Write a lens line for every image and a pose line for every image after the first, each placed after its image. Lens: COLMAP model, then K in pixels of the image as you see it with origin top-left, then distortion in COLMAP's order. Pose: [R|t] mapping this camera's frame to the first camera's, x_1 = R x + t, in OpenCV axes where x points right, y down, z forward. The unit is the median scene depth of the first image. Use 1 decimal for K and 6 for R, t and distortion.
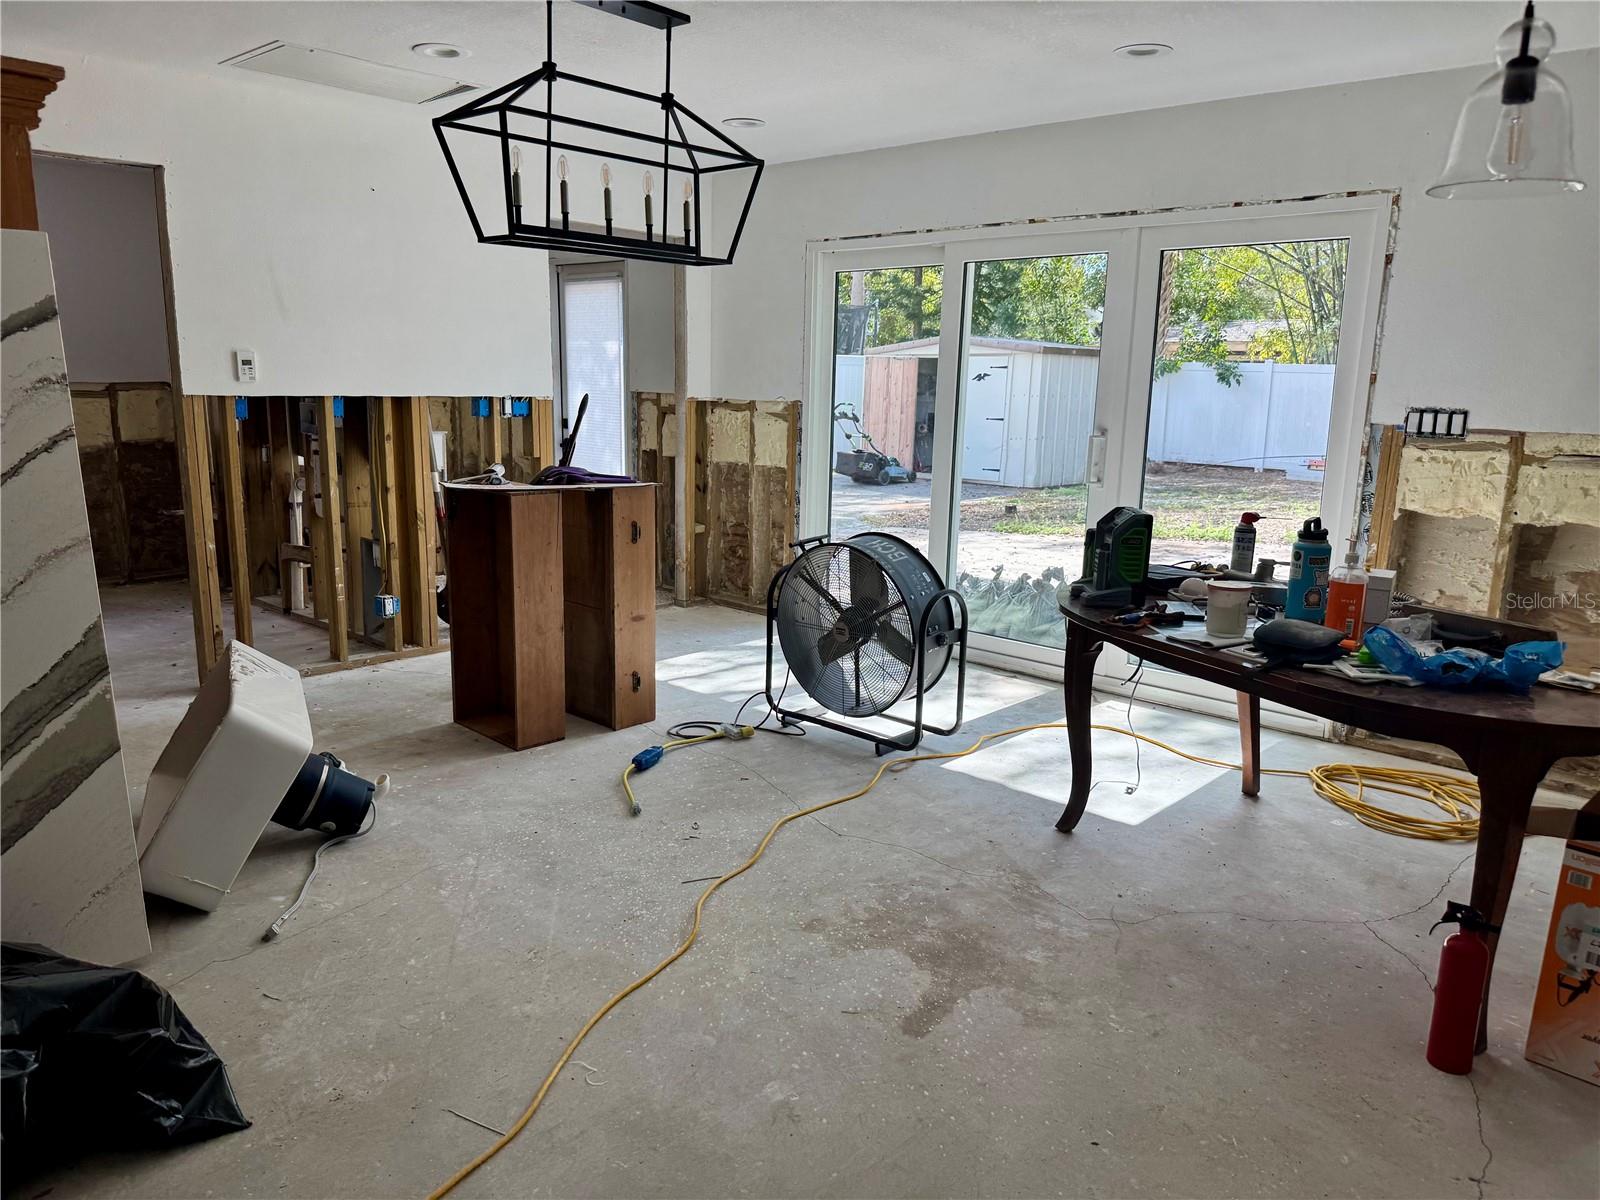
lens RADIAL K [[1137.9, 0, 794.7], [0, 1137.9, 598.8], [0, 0, 1]] dist [0.011268, -0.008715]
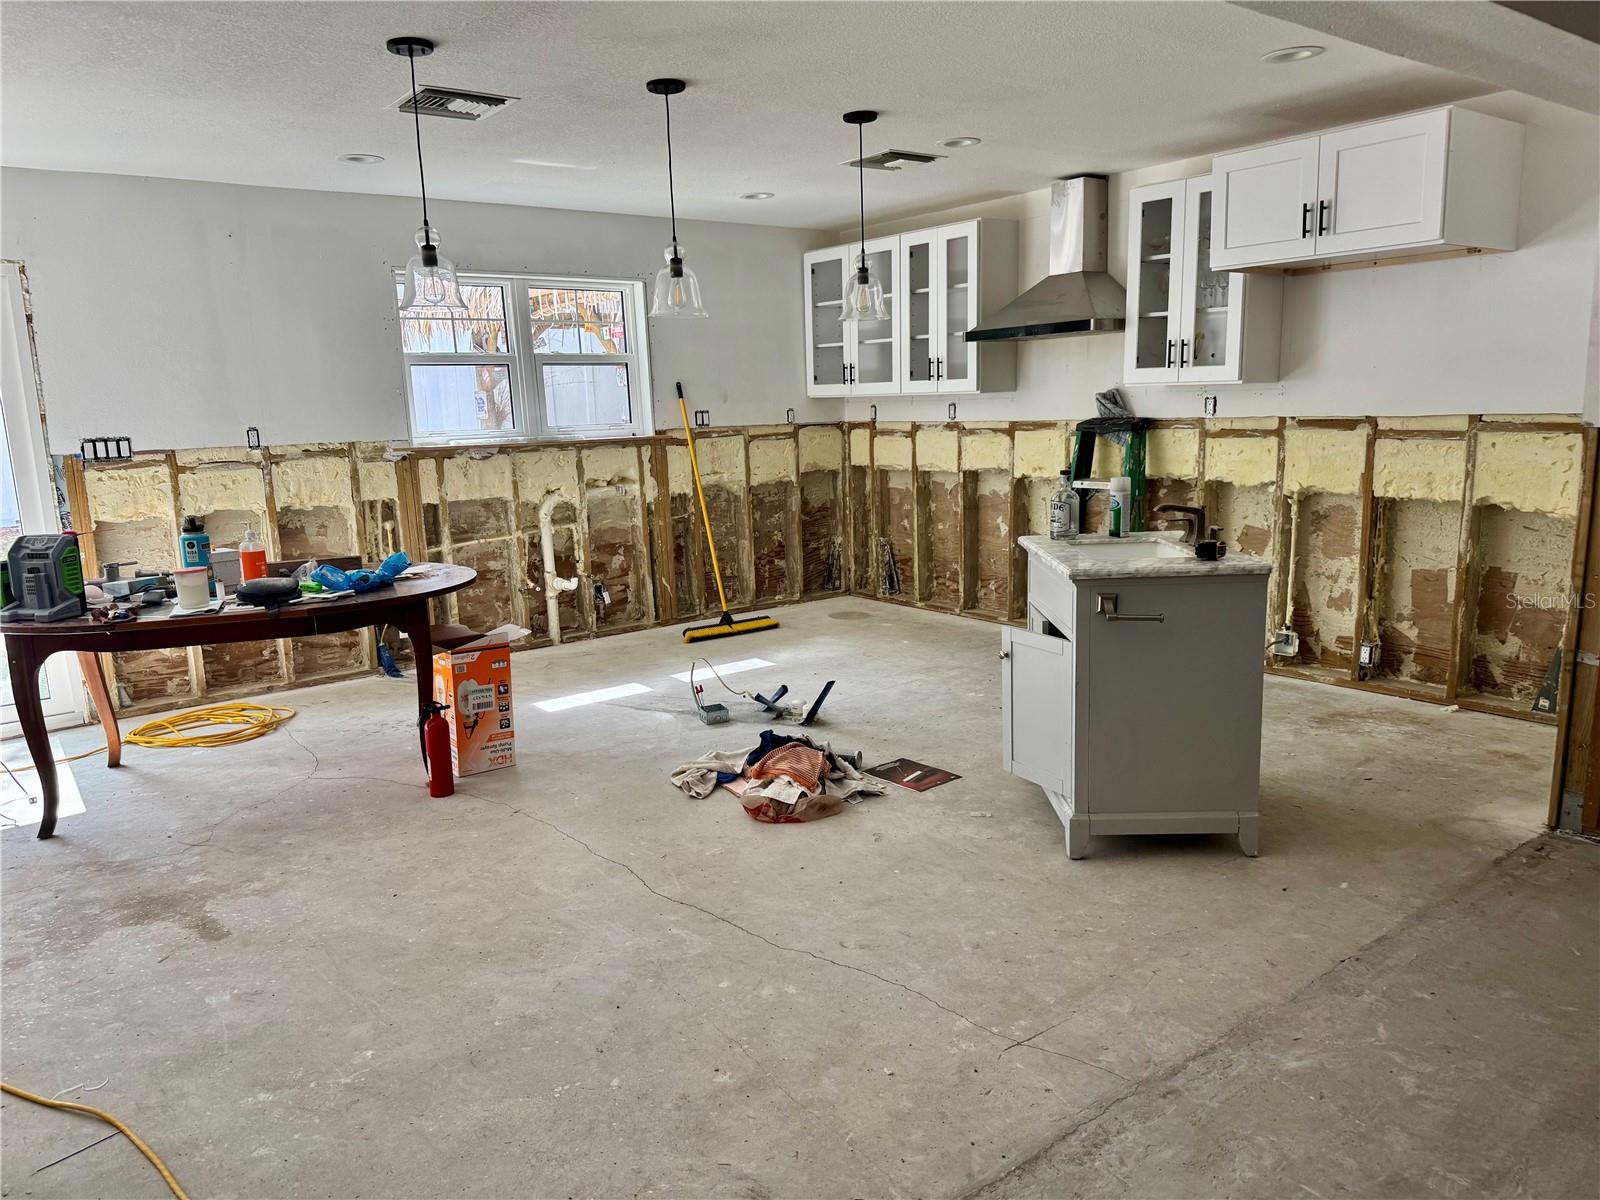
lens RADIAL K [[1137.9, 0, 796.4], [0, 1137.9, 610.0], [0, 0, 1]] dist [0.011268, -0.008715]
pose [[0.175205, -0.214098, 0.960971, -0.574370], [0.234812, 0.956989, 0.170400, -0.020205], [-0.956120, 0.195793, 0.217942, 0.028127]]
